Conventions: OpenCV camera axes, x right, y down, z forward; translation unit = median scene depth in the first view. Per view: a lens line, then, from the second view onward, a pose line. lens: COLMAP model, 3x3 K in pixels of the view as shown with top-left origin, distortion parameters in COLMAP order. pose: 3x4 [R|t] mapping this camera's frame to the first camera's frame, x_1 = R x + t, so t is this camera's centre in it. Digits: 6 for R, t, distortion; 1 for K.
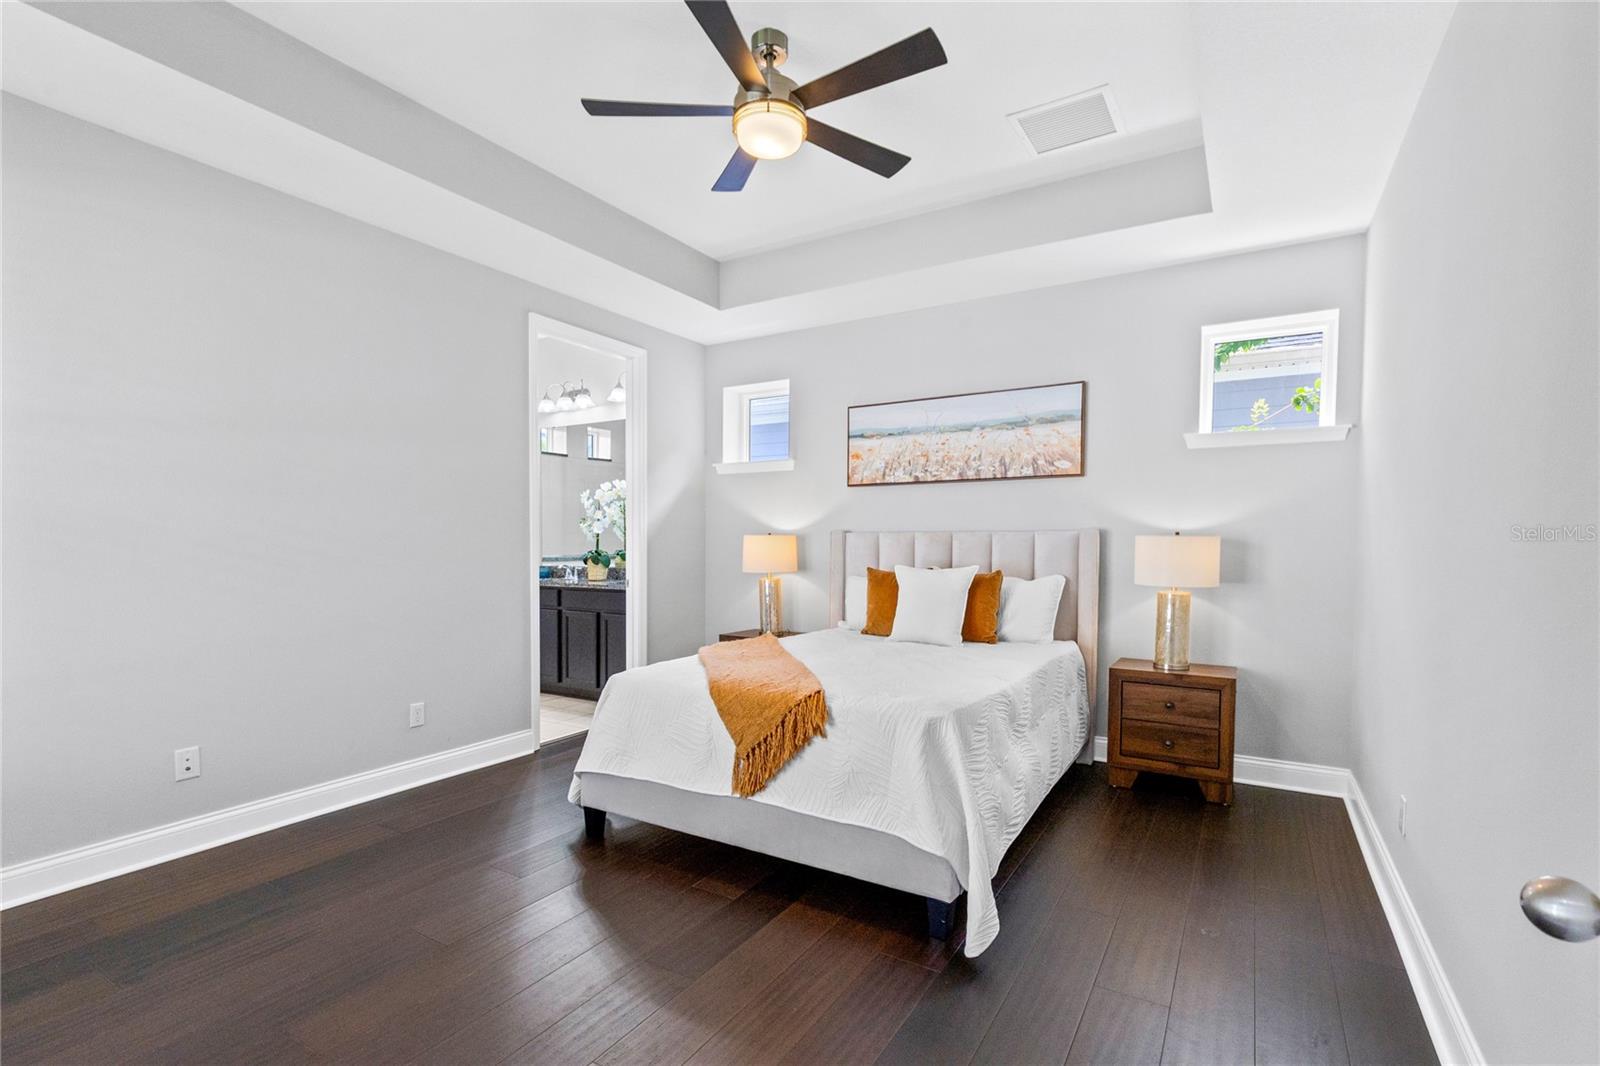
lens RADIAL K [[732.4, 0, 800.3], [0, 732.4, 543.7], [0, 0, 1]] dist [0.001881, 0.002019]
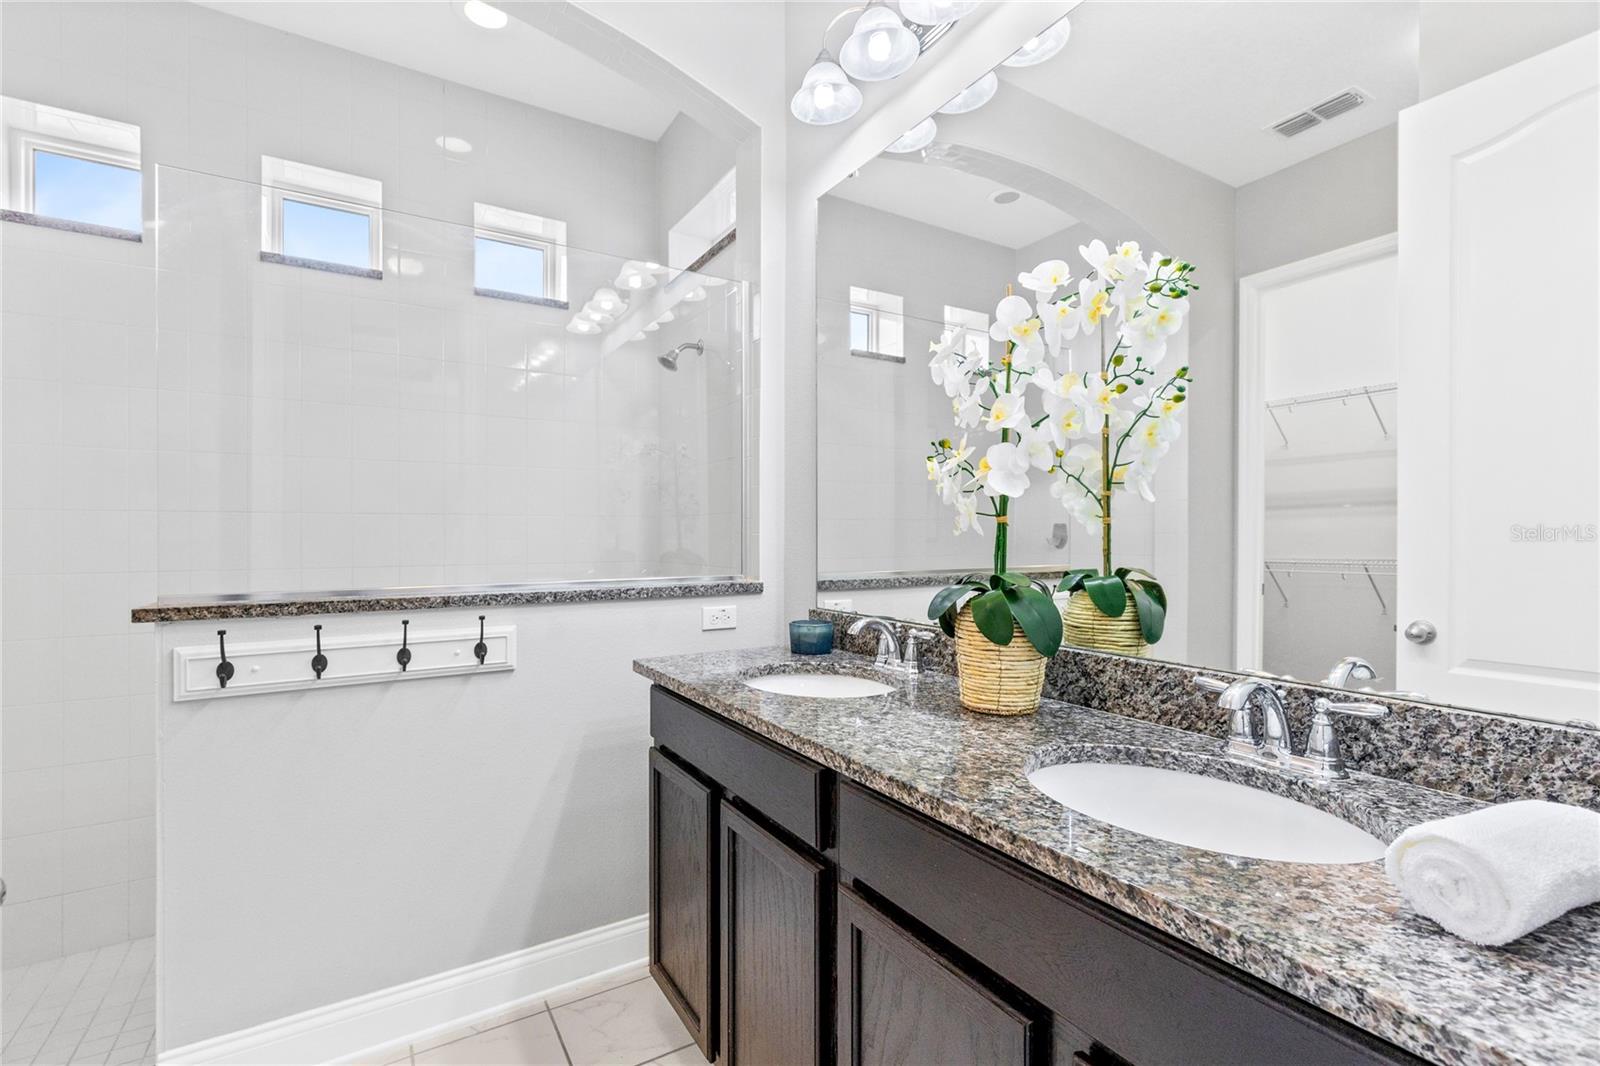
lens RADIAL K [[732.4, 0, 806.1], [0, 732.4, 529.4], [0, 0, 1]] dist [0.001881, 0.002019]
pose [[0.892853, 0.002544, -0.450341, -0.228962], [-0.004379, 0.999986, -0.003033, -0.003457], [0.450327, 0.004680, 0.892851, 0.771742]]
